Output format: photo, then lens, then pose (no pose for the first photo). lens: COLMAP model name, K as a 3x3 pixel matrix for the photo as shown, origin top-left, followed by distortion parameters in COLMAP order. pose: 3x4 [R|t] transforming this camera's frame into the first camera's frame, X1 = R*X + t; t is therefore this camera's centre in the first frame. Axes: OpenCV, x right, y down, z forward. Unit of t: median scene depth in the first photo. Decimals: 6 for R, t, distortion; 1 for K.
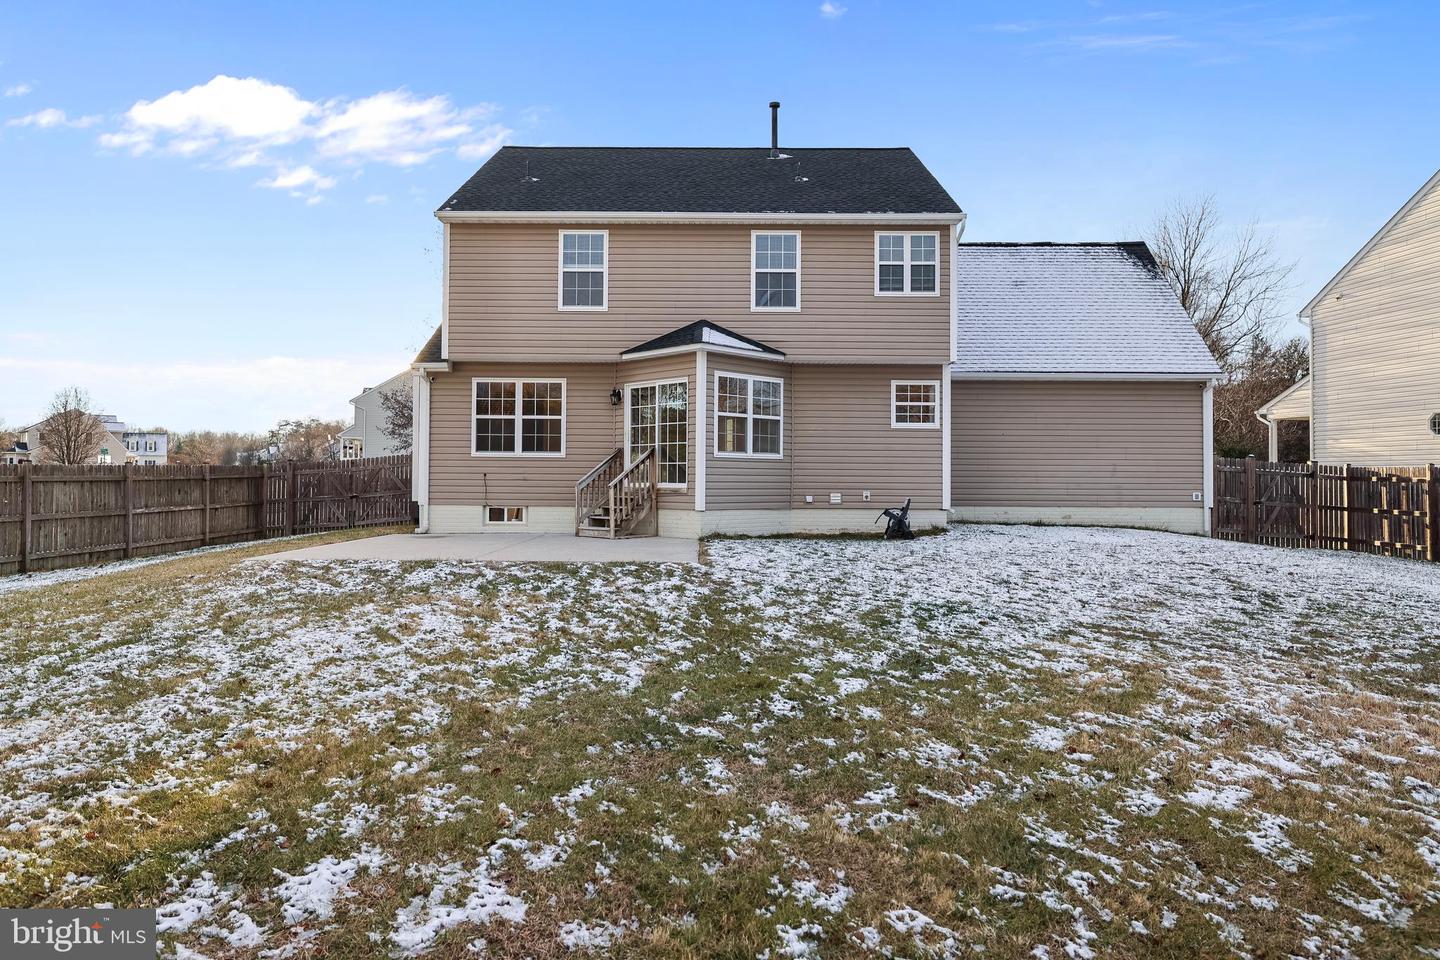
lens RADIAL K [[996.5, 0, 716.5], [0, 996.5, 481.3], [0, 0, 1]] dist [-0.065205, -0.003491]
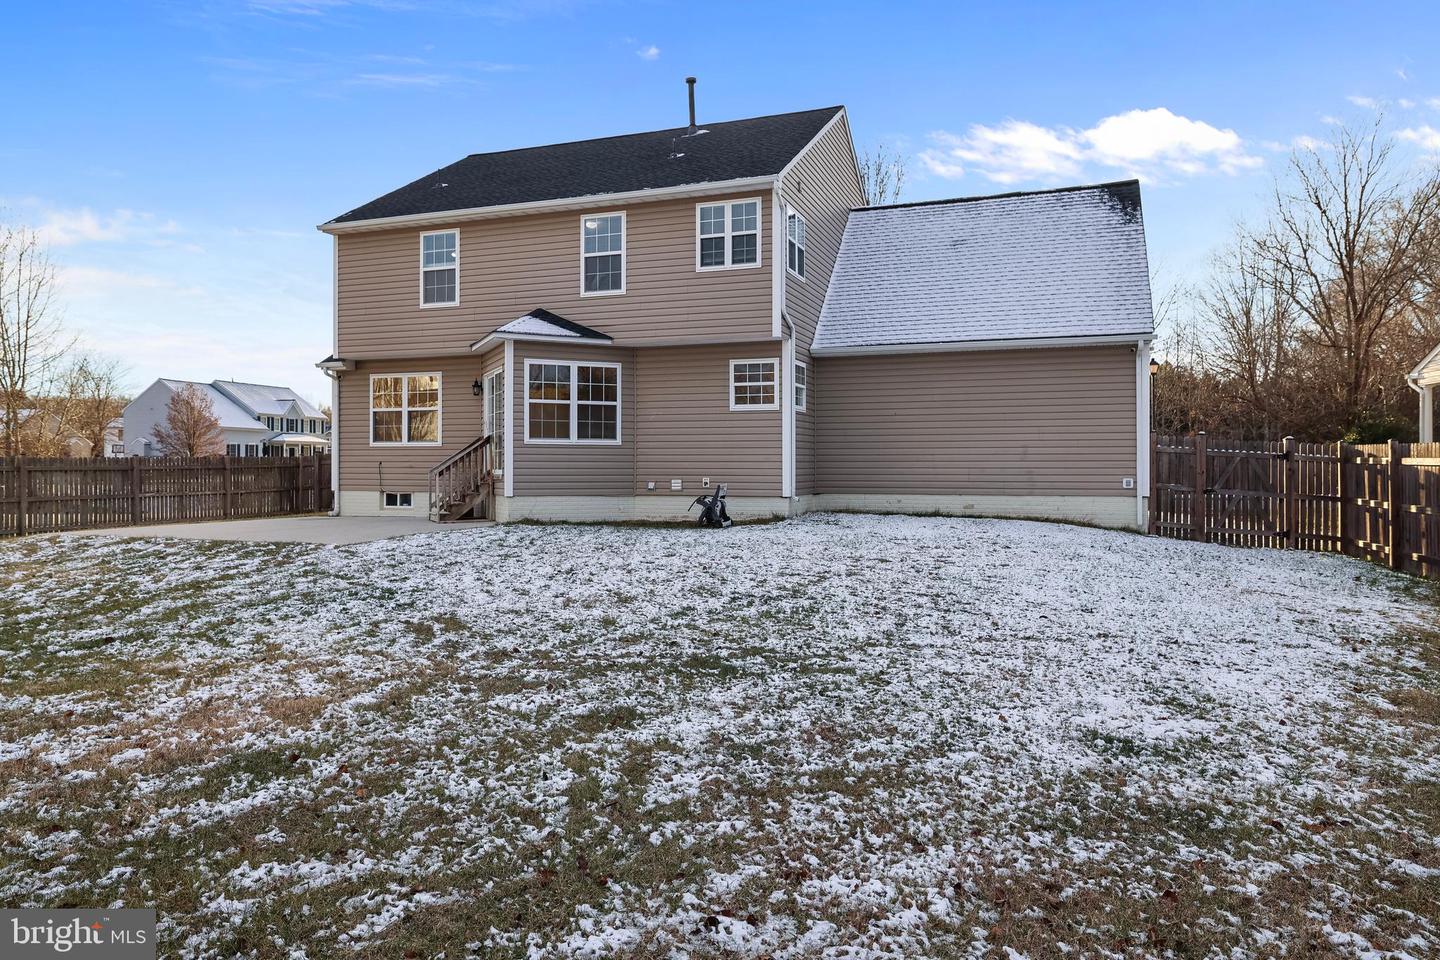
lens RADIAL K [[996.5, 0, 711.4], [0, 996.5, 475.4], [0, 0, 1]] dist [-0.065205, -0.003491]
pose [[0.939509, -0.002579, -0.342514, 0.484570], [0.005345, 0.999960, 0.007130, 0.001091], [0.342482, -0.008529, 0.939486, 0.106899]]
